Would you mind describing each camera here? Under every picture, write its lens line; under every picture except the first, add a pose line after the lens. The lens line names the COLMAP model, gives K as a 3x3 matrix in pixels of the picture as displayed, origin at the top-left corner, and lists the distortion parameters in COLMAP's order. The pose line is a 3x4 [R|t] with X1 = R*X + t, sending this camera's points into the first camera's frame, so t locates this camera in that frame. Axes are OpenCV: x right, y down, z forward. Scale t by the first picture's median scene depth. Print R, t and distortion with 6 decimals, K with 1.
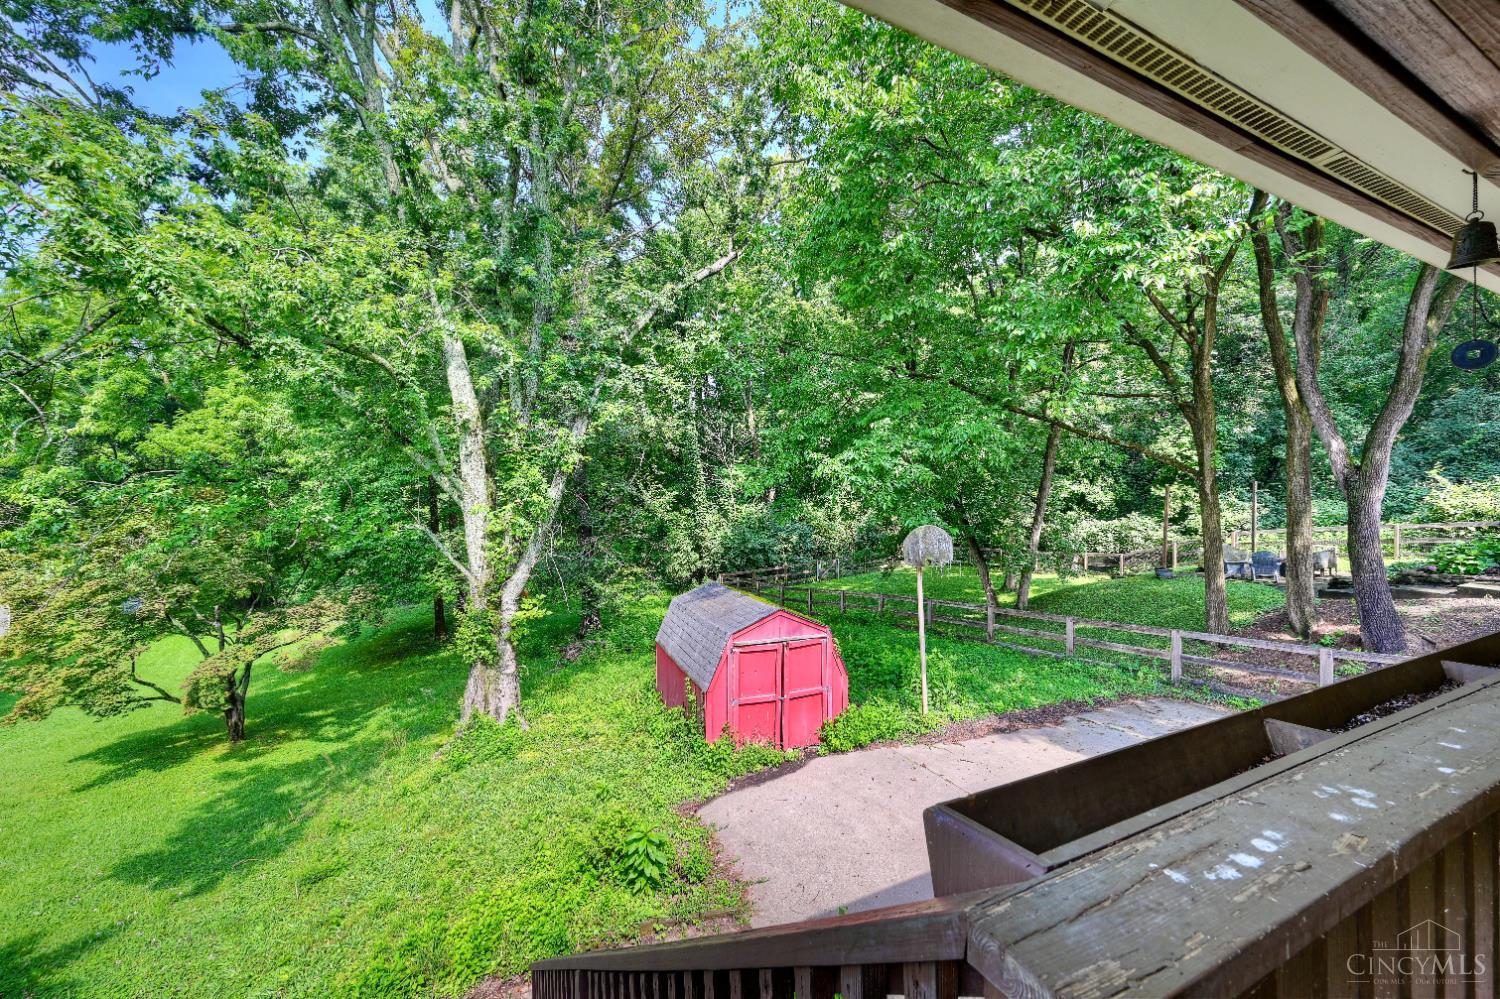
lens RADIAL K [[585.6, 0, 750.0], [0, 585.6, 499.5], [0, 0, 1]] dist [0.001230, 0.000032]
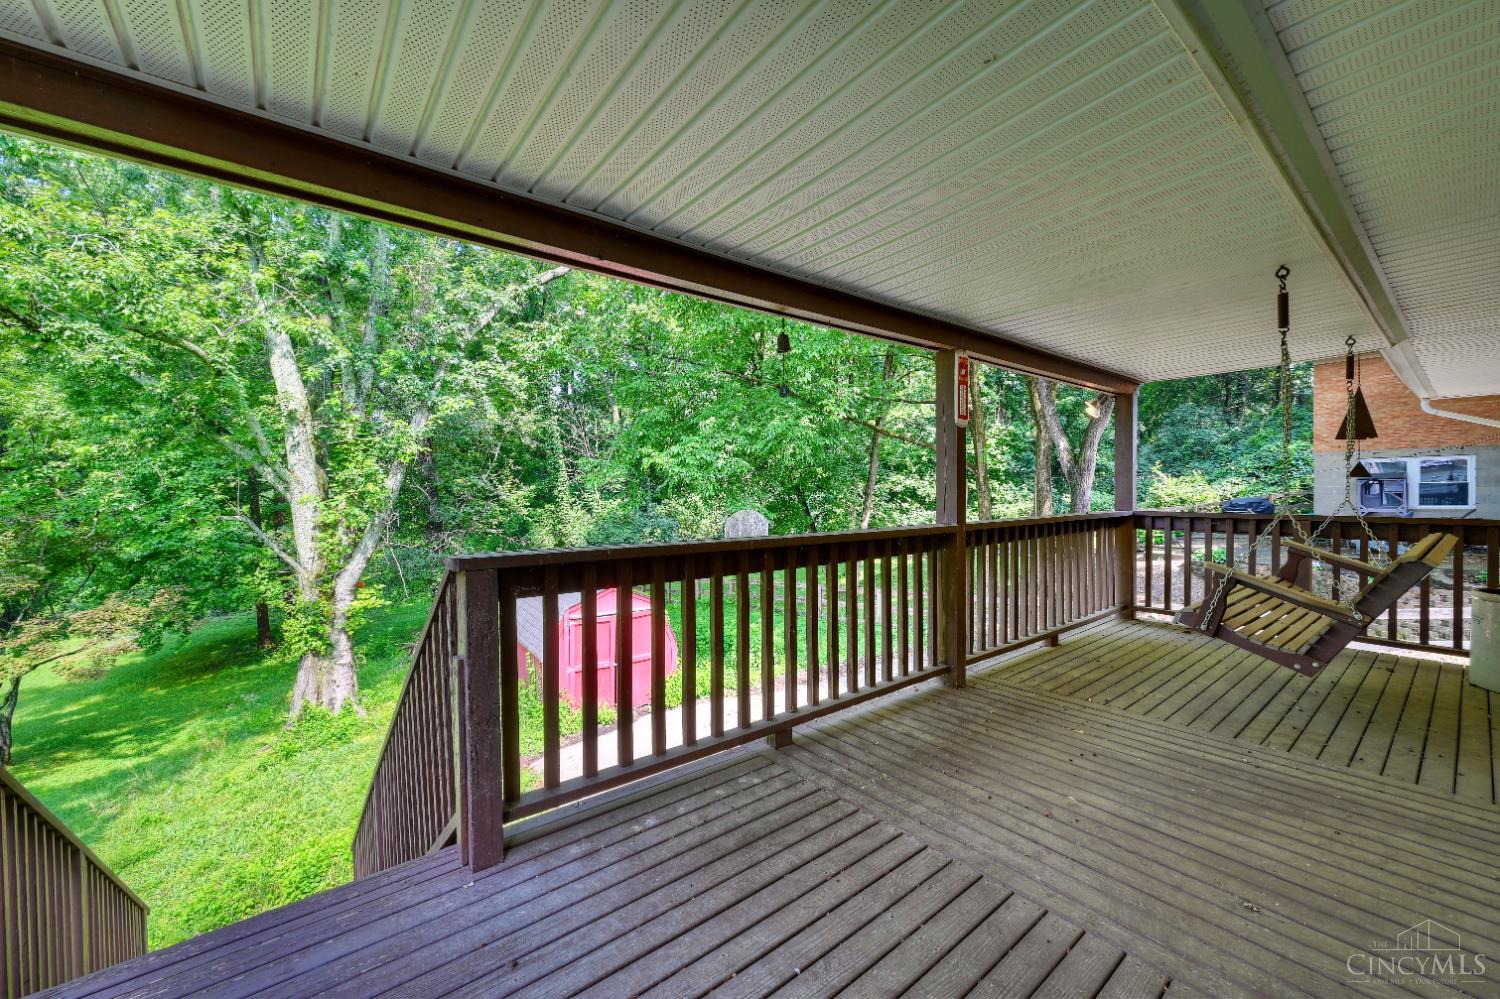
lens RADIAL K [[585.6, 0, 750.0], [0, 585.6, 499.5], [0, 0, 1]] dist [0.001230, 0.000032]
pose [[0.978509, -0.008135, 0.206043, 0.064675], [0.007443, 0.999964, 0.004133, 0.016594], [-0.206069, -0.002511, 0.978534, -0.125820]]
